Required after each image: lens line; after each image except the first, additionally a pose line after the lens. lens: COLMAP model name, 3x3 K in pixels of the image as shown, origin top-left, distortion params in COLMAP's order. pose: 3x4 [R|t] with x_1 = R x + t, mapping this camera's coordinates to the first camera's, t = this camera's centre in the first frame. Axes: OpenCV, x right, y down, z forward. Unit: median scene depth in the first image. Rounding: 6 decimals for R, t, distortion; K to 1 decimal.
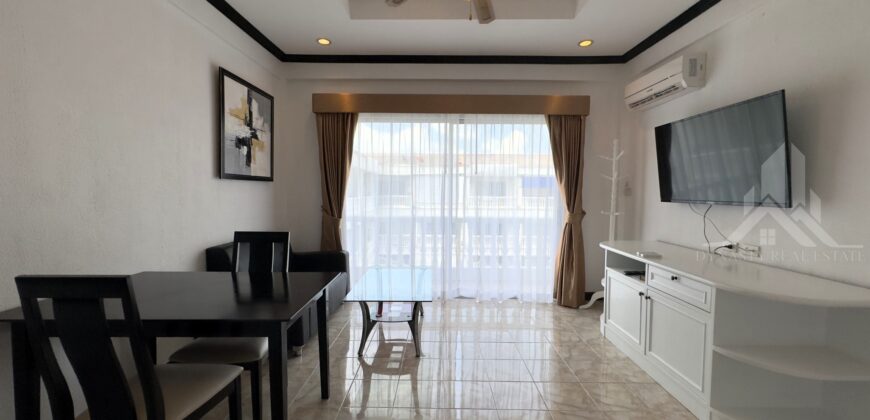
lens RADIAL K [[346.8, 0, 431.2], [0, 346.8, 208.6], [0, 0, 1]] dist [-0.002558, 0.000043]
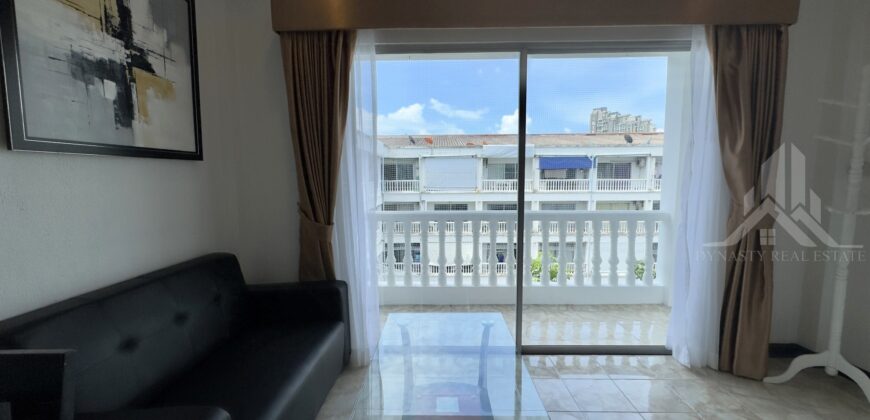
lens RADIAL K [[346.8, 0, 431.5], [0, 346.8, 211.5], [0, 0, 1]] dist [-0.002558, 0.000043]
pose [[0.999788, -0.013857, -0.015211, -0.108051], [0.014693, 0.998306, 0.056298, -0.027618], [0.014405, -0.056510, 0.998298, 0.535839]]
